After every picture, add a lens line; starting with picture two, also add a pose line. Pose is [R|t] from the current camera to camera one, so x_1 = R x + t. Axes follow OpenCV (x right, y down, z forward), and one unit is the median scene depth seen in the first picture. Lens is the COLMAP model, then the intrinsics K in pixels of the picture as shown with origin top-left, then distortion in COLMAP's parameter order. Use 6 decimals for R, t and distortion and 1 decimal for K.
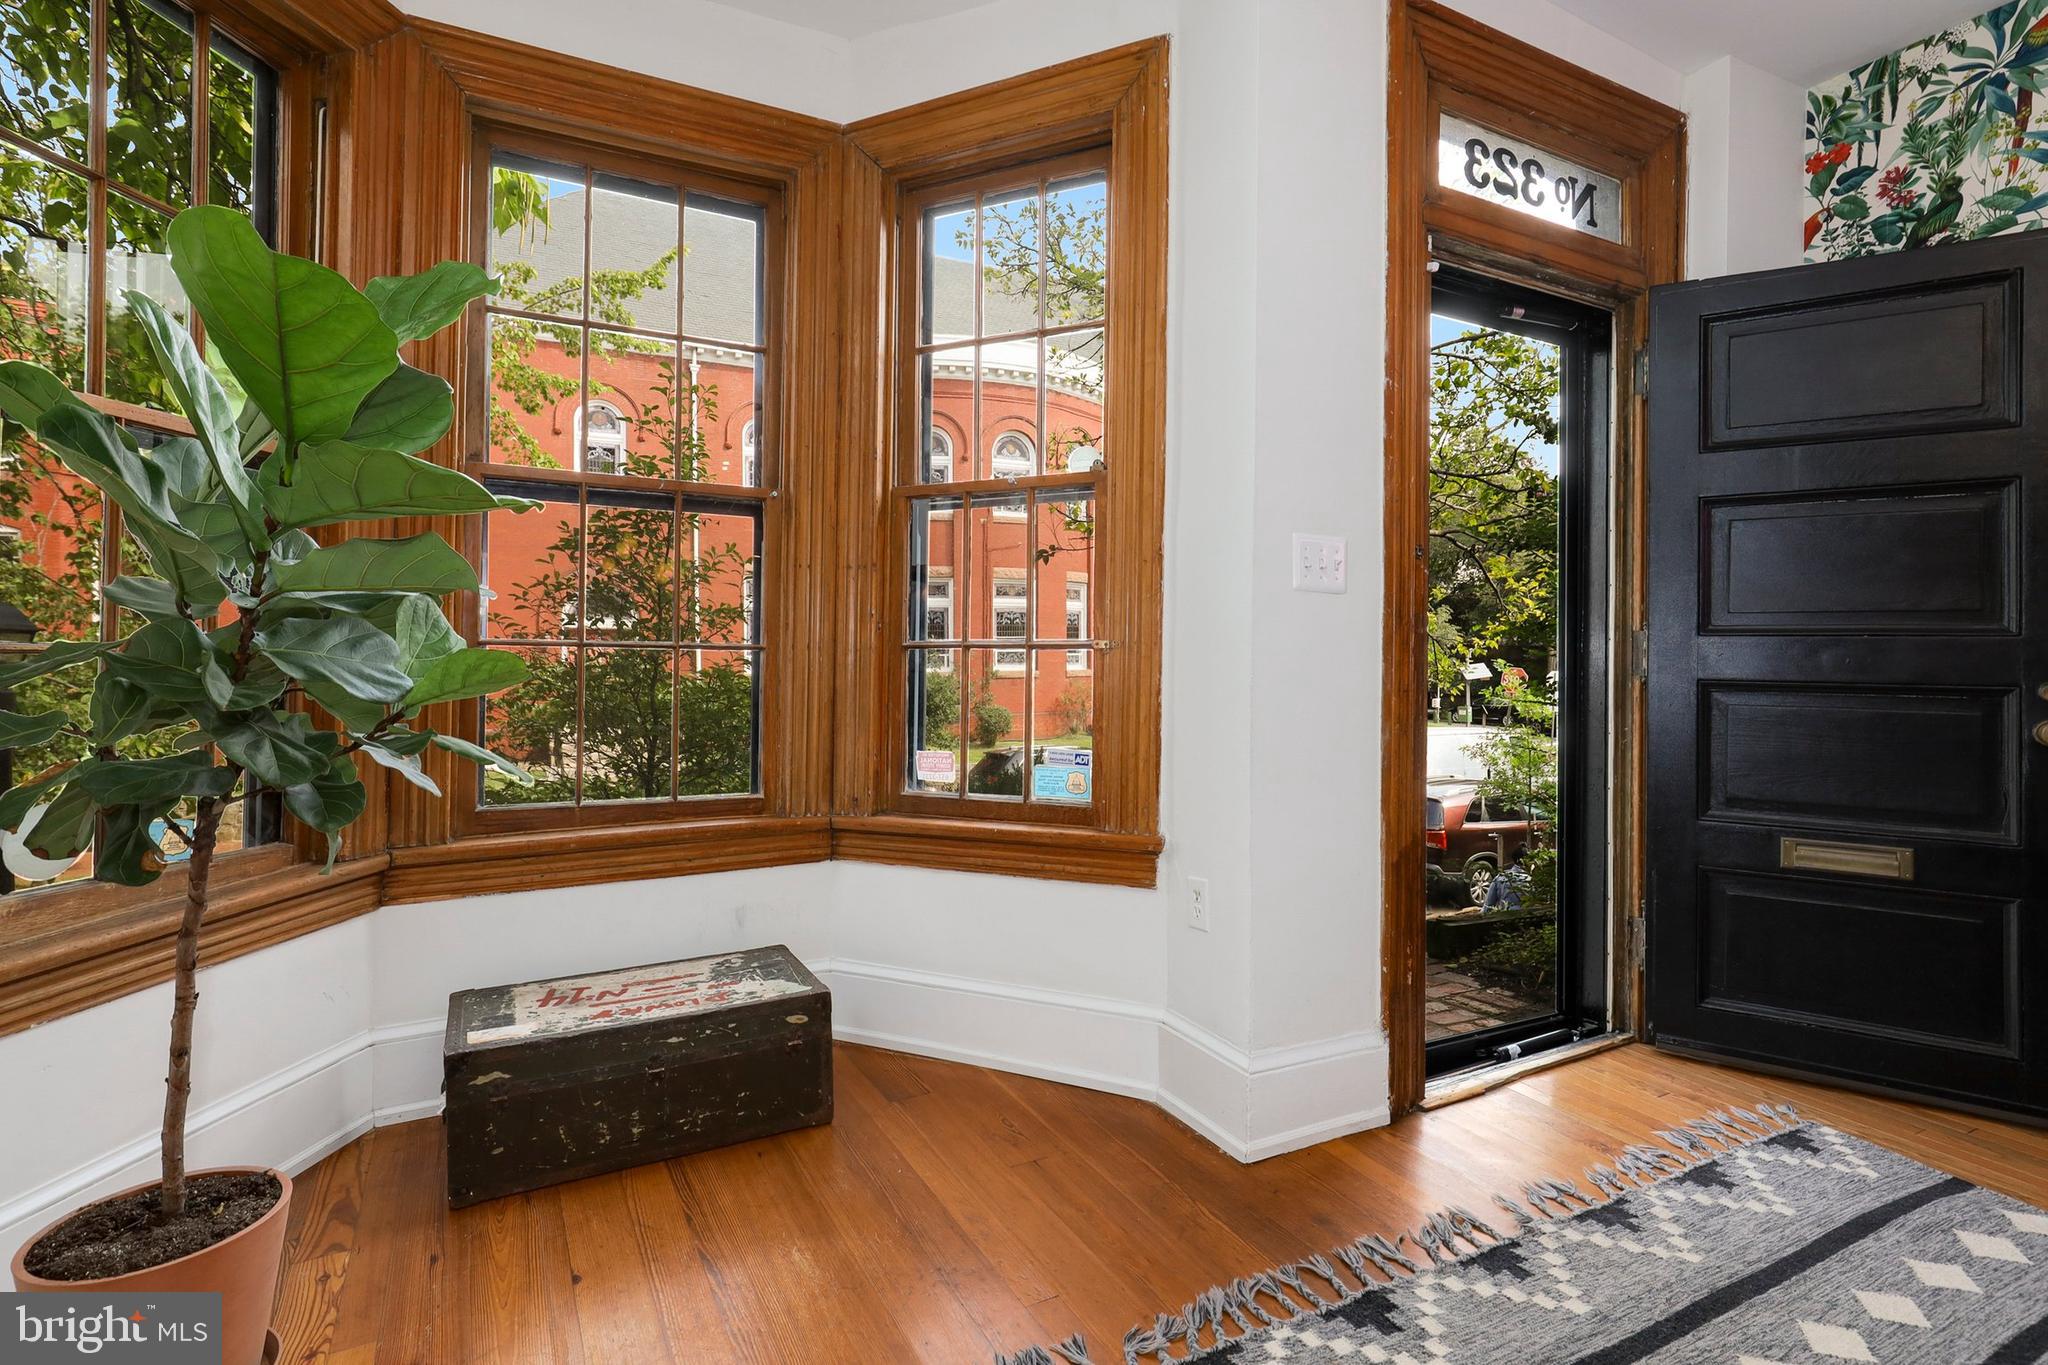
lens RADIAL K [[1018.2, 0, 1012.5], [0, 1018.2, 659.8], [0, 0, 1]] dist [0.001352, 0.000905]
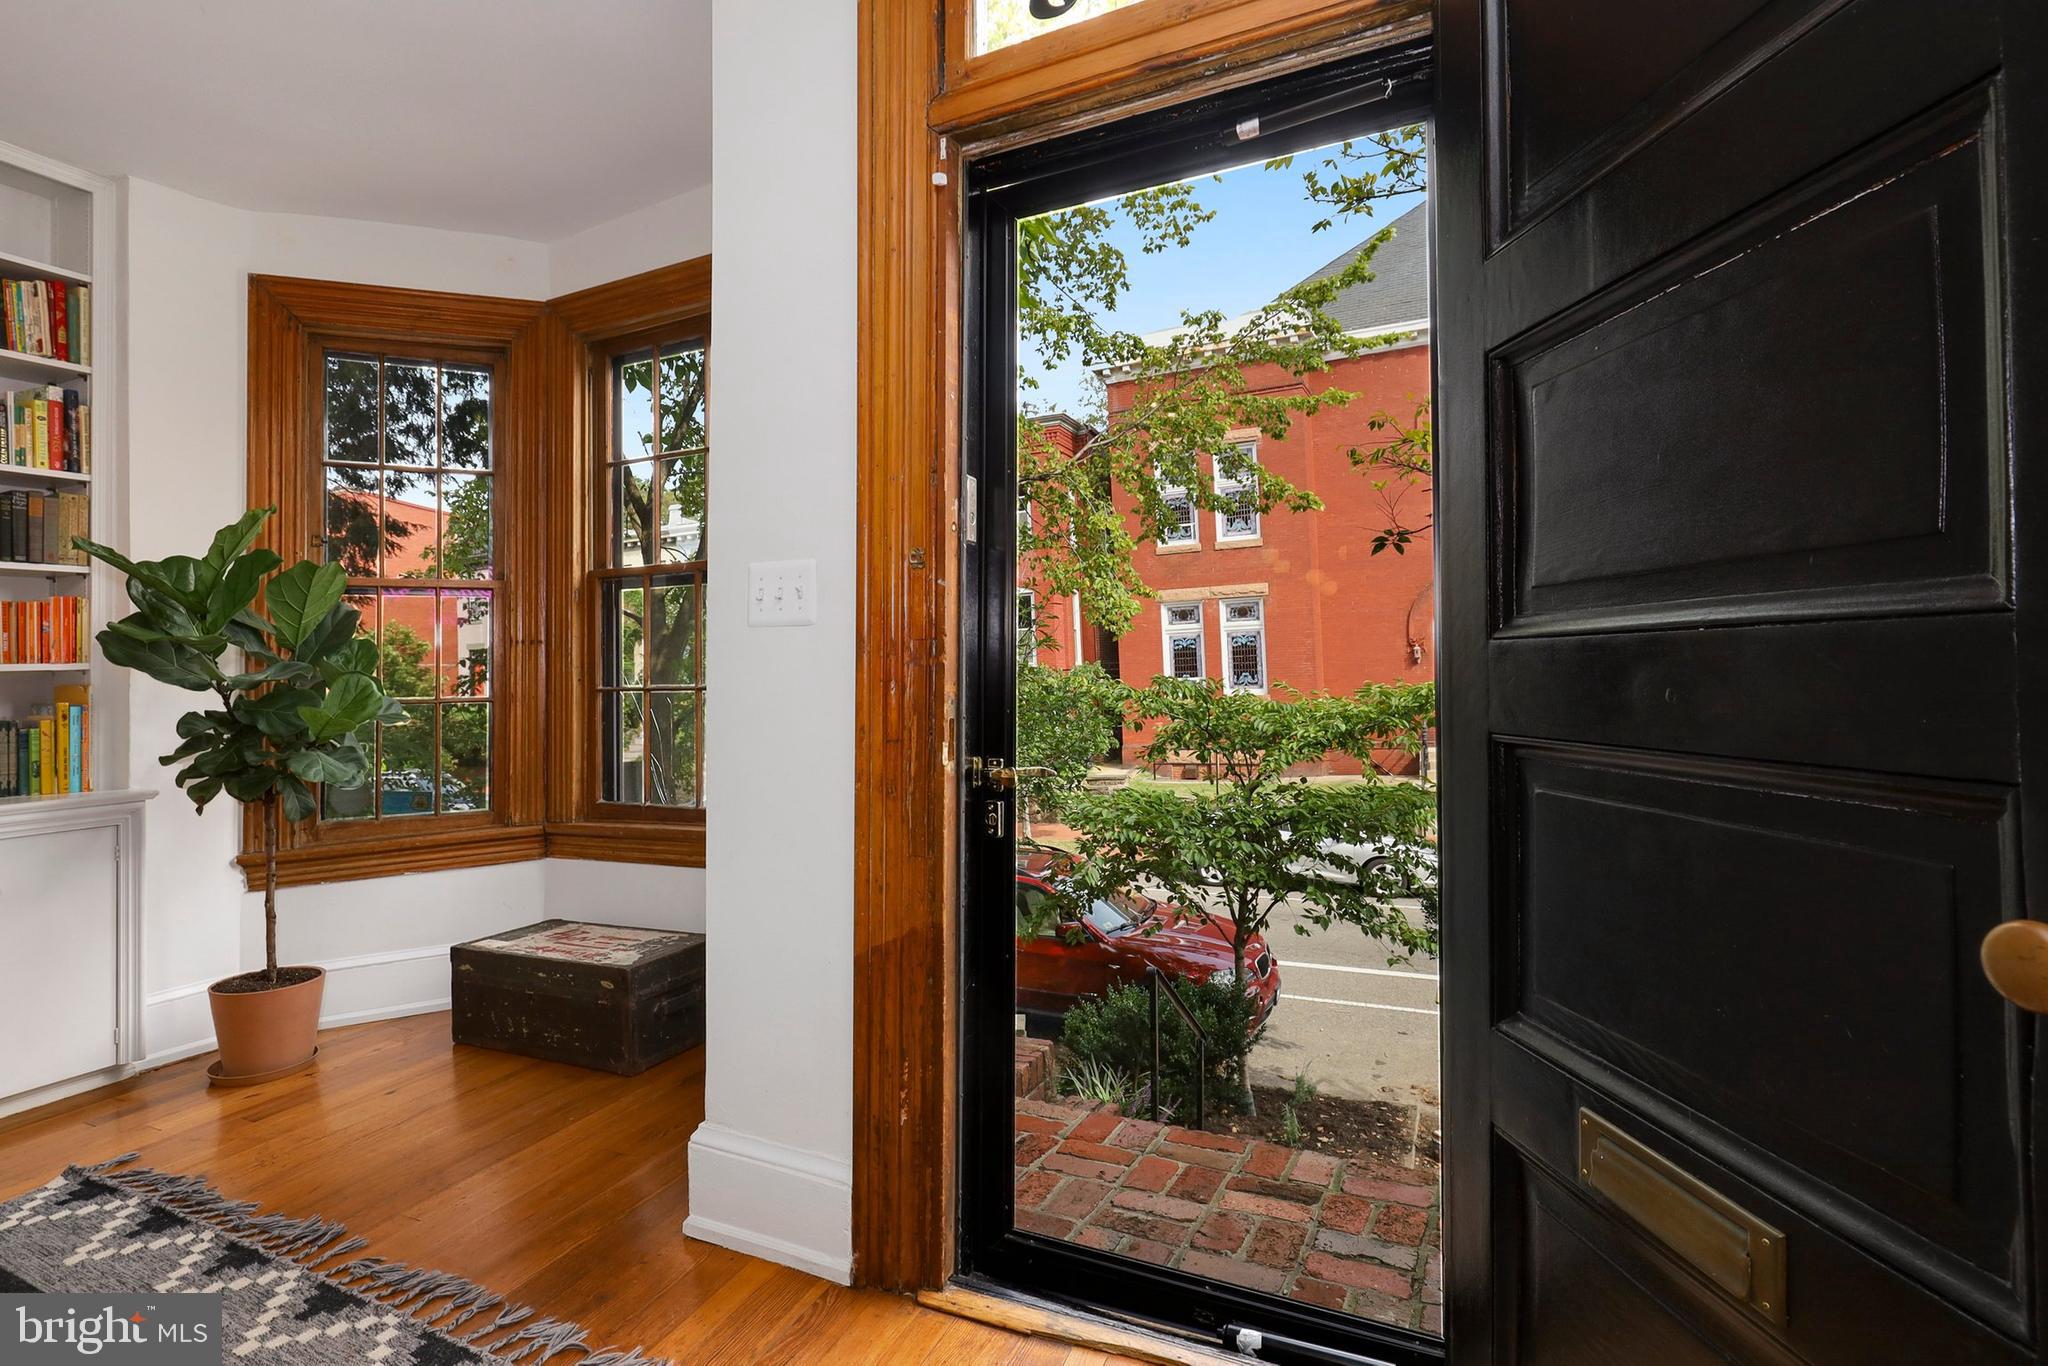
lens RADIAL K [[1039.2, 0, 926.0], [0, 1039.2, 643.8], [0, 0, 1]] dist [-0.000465, 0.000339]
pose [[0.555875, -0.047757, -0.829893, 0.965766], [0.028593, 0.998856, -0.038327, -0.011346], [0.830774, -0.002424, 0.556605, 0.525930]]
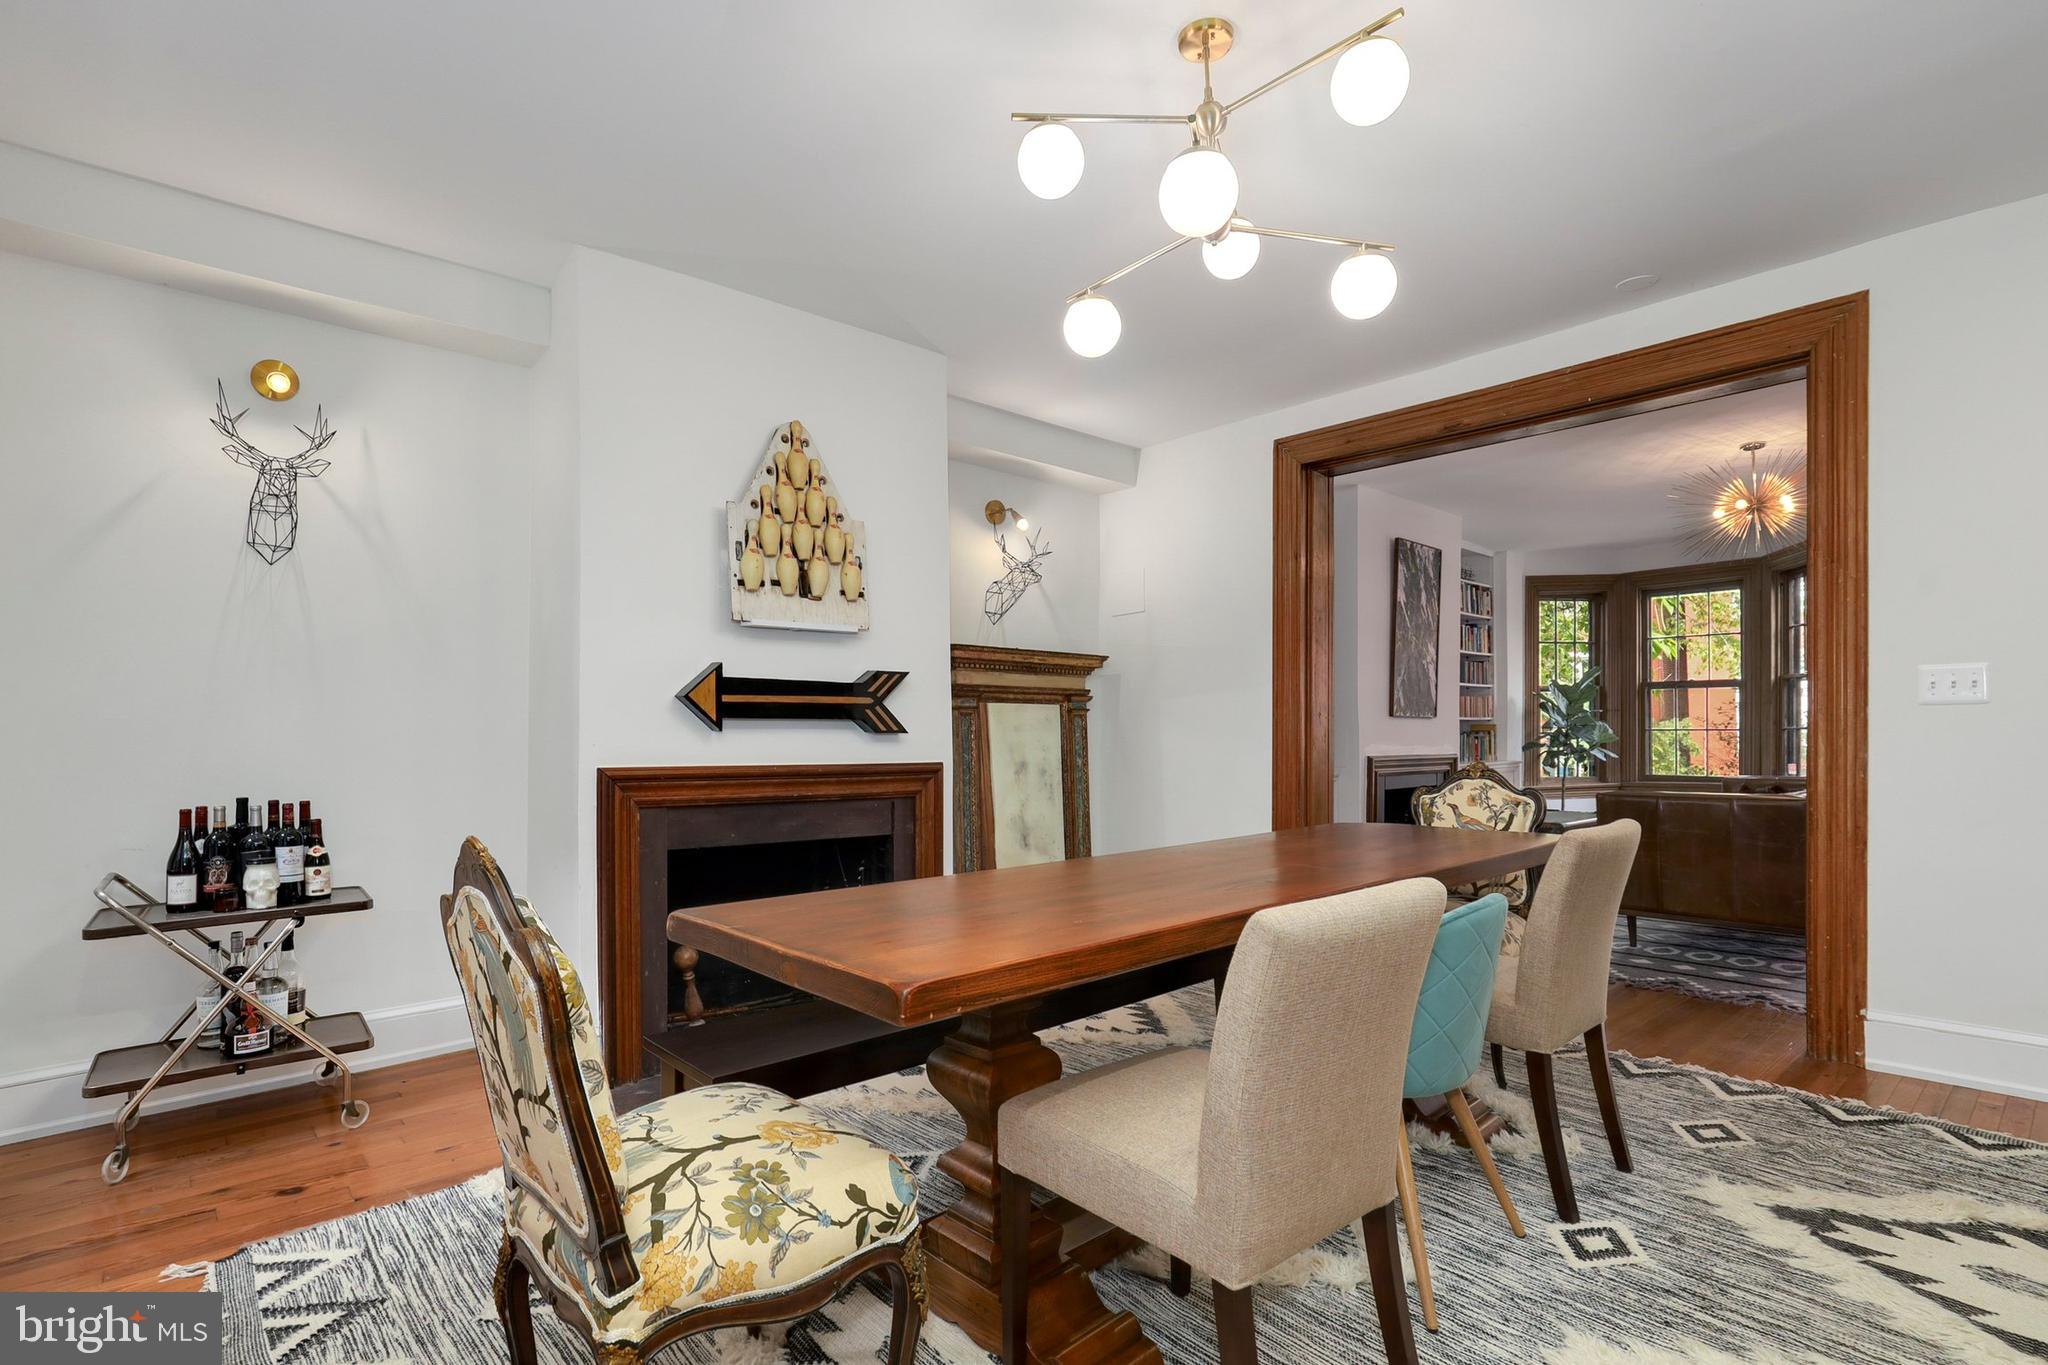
lens RADIAL K [[991.0, 0, 1017.1], [0, 991.0, 715.8], [0, 0, 1]] dist [-0.000903, -0.000481]
pose [[0.241140, -0.025400, -0.970158, 2.337800], [0.007746, 0.999676, -0.024248, 0.001024], [0.970459, -0.001668, 0.241258, -2.024623]]
